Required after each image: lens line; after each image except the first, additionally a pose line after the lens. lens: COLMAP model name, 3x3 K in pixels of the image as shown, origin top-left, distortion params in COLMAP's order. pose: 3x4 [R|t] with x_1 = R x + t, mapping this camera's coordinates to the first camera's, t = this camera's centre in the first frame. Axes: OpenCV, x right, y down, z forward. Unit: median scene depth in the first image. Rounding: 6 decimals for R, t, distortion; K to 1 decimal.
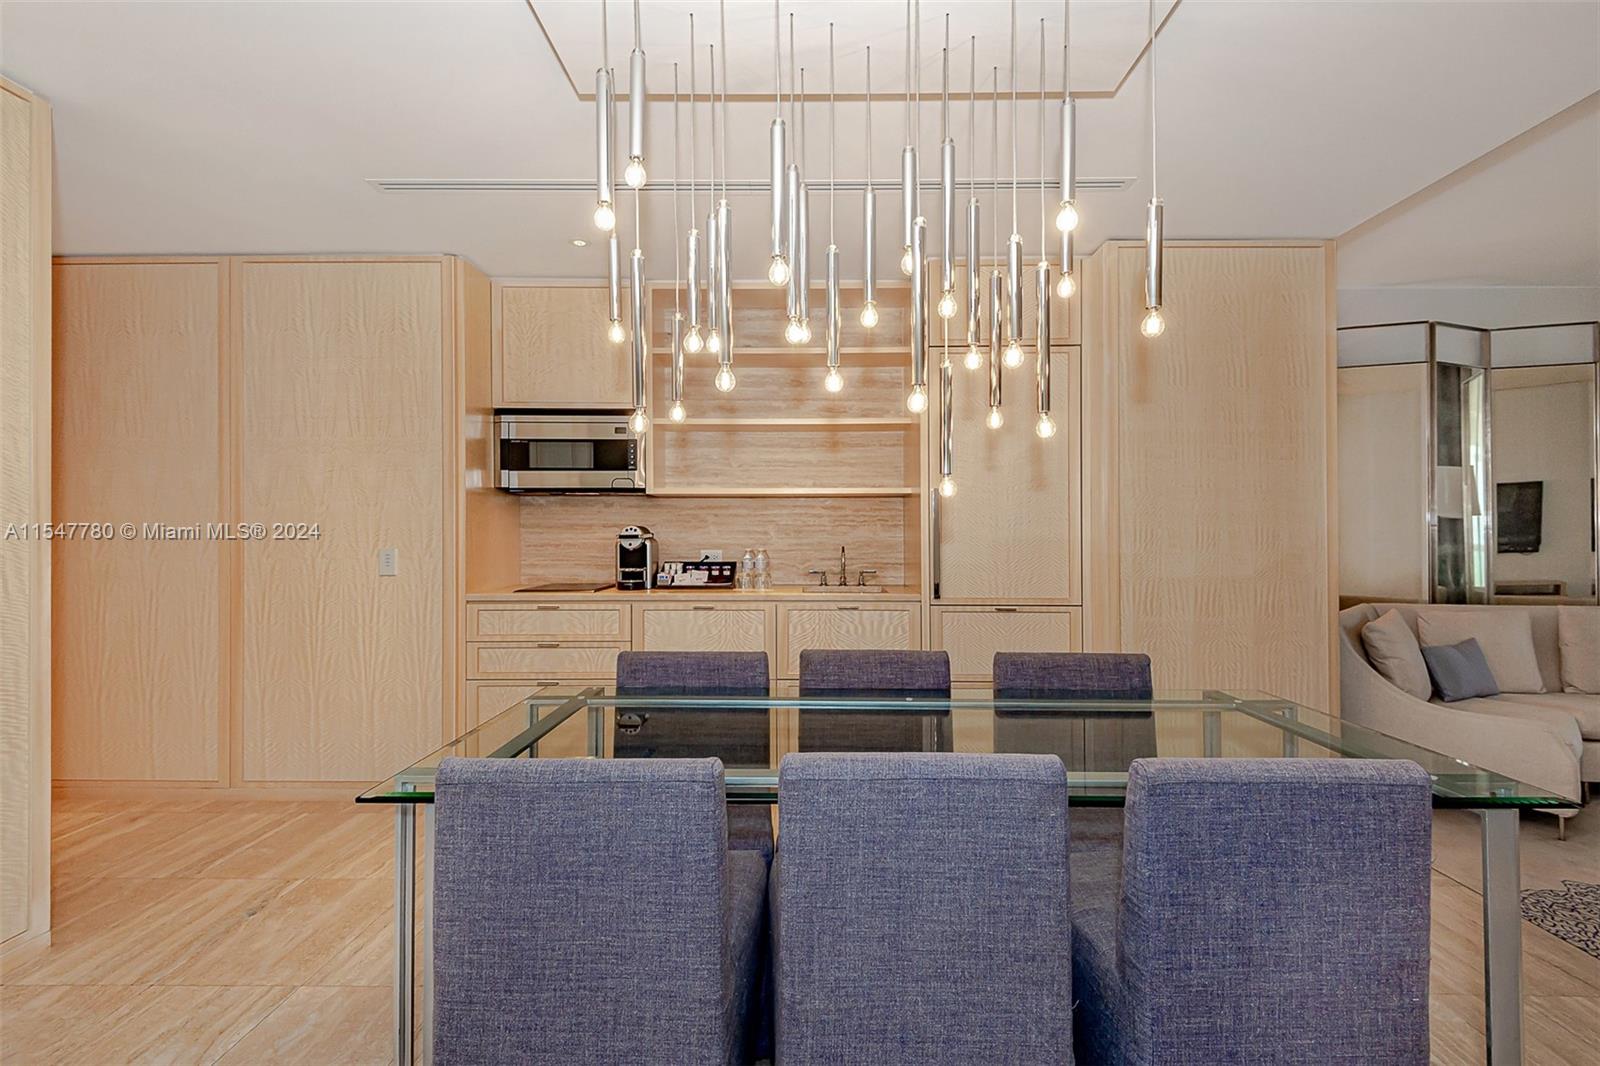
lens RADIAL K [[736.8, 0, 799.8], [0, 736.8, 516.3], [0, 0, 1]] dist [0.024981, -0.011638]
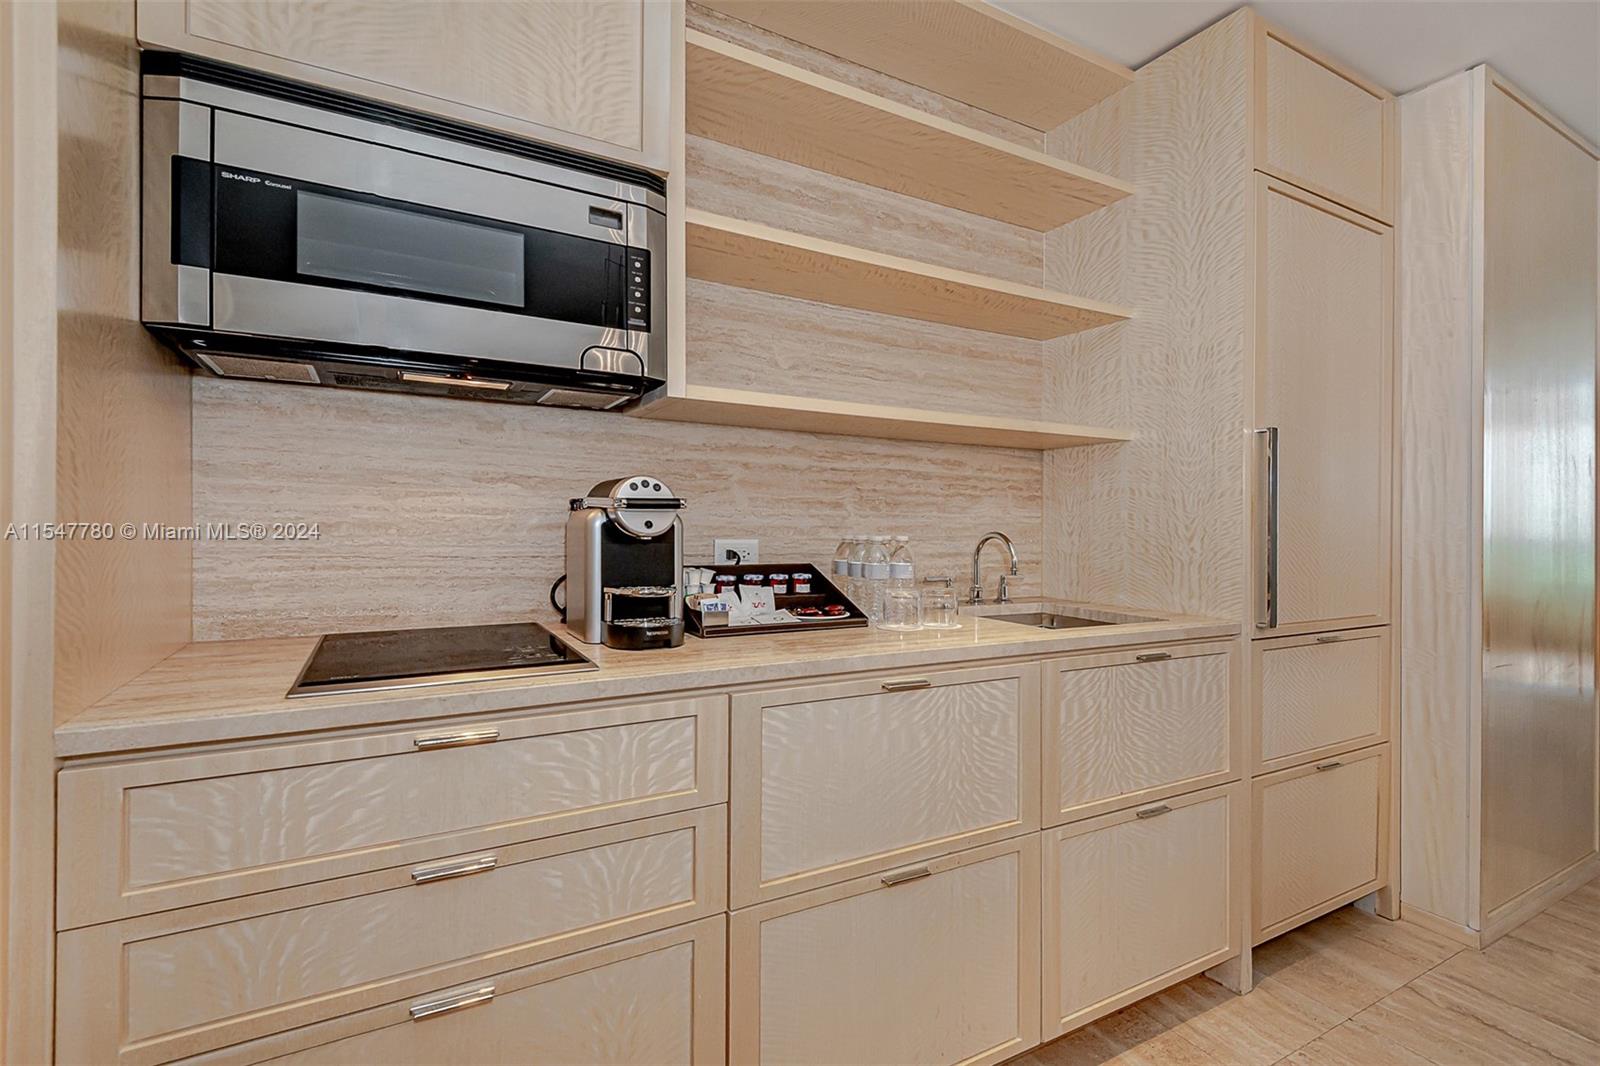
lens RADIAL K [[736.8, 0, 830.1], [0, 736.8, 510.7], [0, 0, 1]] dist [0.024981, -0.011638]
pose [[0.853422, 0.020279, 0.520827, -0.335090], [-0.022535, 0.999744, -0.002001, 0.029288], [-0.520734, -0.010029, 0.853660, 0.616199]]
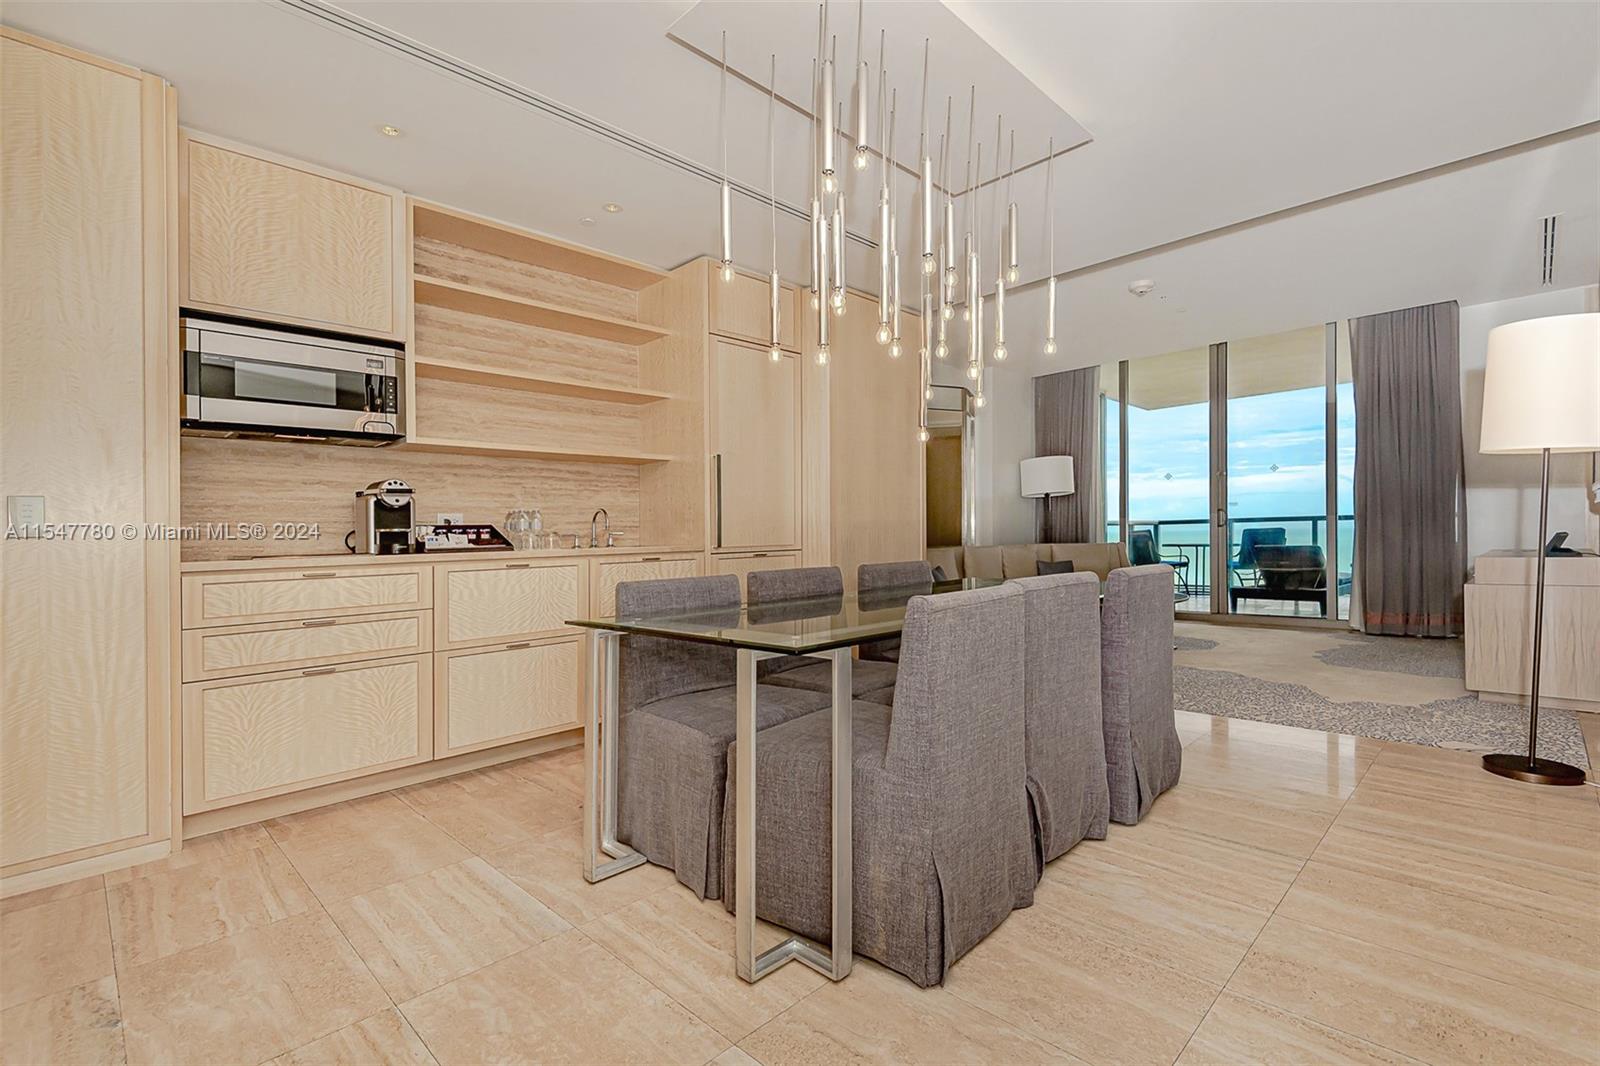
lens RADIAL K [[736.8, 0, 799.0], [0, 736.8, 508.2], [0, 0, 1]] dist [0.024981, -0.011638]
pose [[0.704975, 0.012424, 0.709123, -0.493213], [0.002683, 0.999793, -0.020184, 0.063285], [-0.709227, 0.016132, 0.704796, 0.070778]]
